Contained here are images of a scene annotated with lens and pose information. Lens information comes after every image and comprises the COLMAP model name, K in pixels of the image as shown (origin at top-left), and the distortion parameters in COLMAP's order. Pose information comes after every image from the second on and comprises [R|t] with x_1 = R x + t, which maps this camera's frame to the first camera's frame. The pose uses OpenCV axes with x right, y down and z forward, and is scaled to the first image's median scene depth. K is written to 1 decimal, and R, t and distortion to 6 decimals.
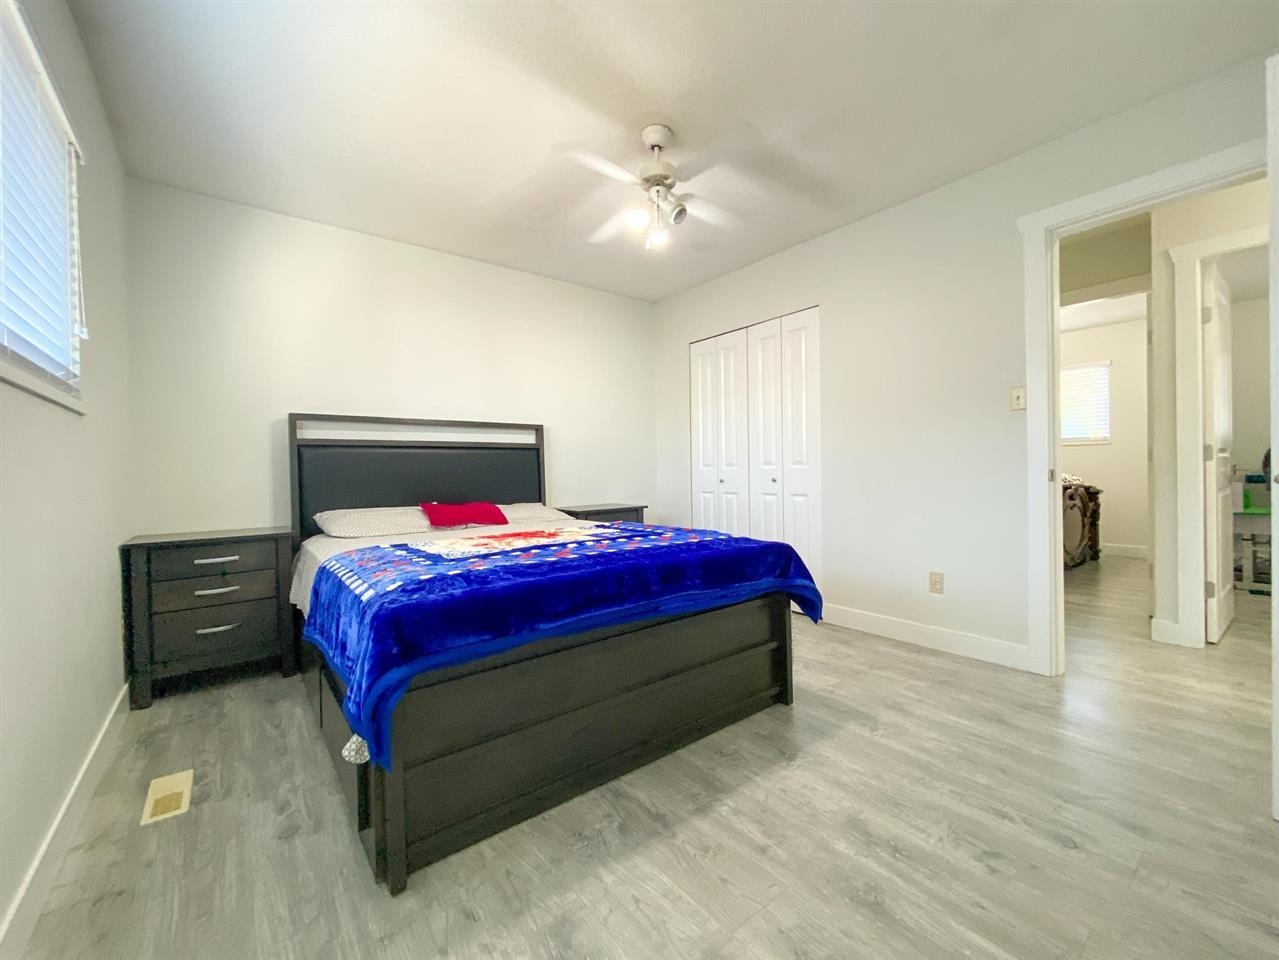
lens RADIAL K [[523.3, 0, 648.9], [0, 523.3, 476.5], [0, 0, 1]] dist [-0.008300, -0.000723]
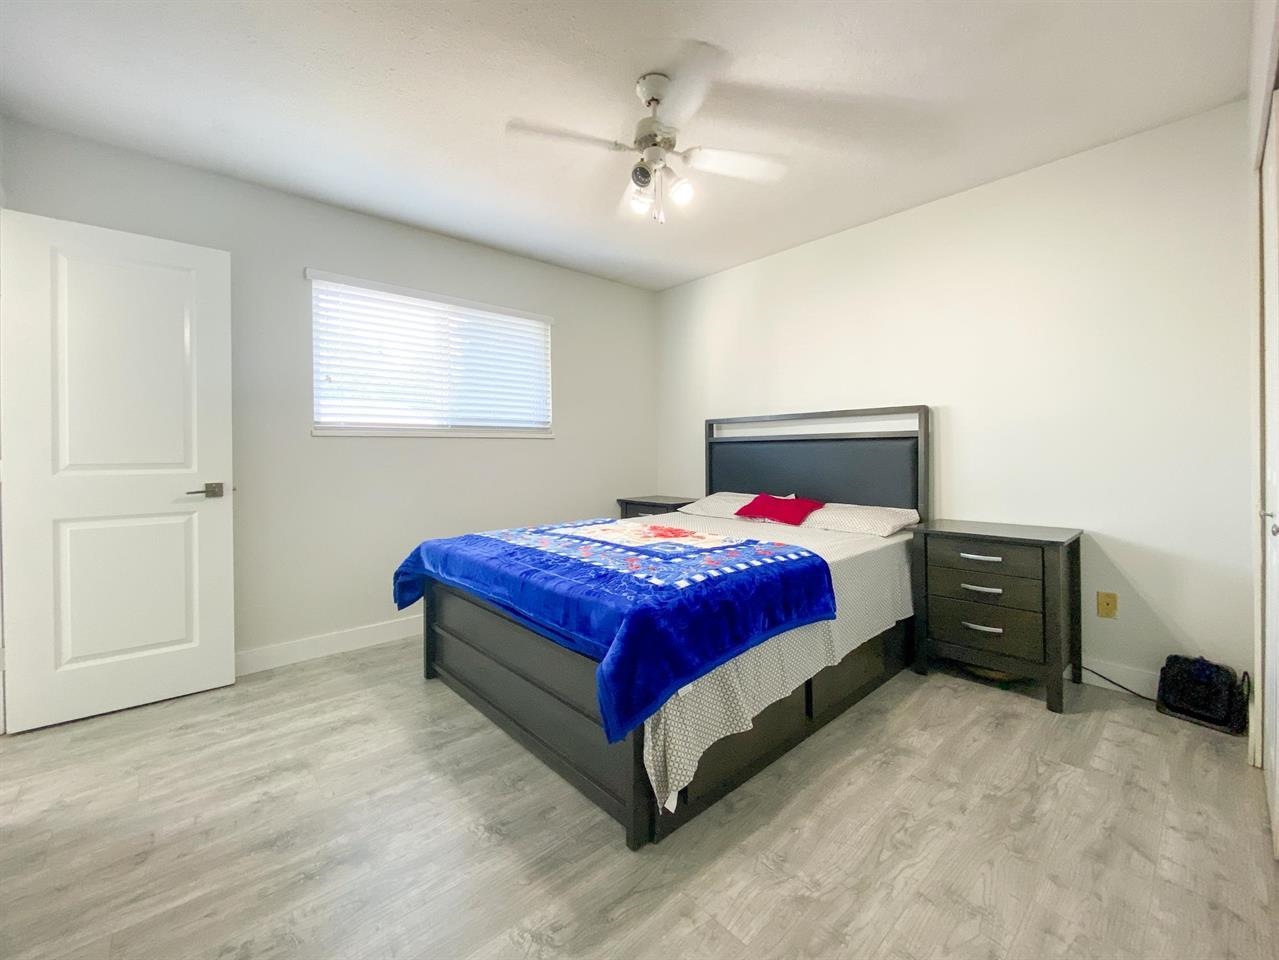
lens RADIAL K [[525.2, 0, 638.9], [0, 525.2, 453.2], [0, 0, 1]] dist [-0.009028, -0.000259]
pose [[0.060029, 0.022340, -0.997947, 1.277169], [0.004077, 0.999736, 0.022625, -0.117179], [0.998188, -0.005426, 0.059922, 1.337886]]
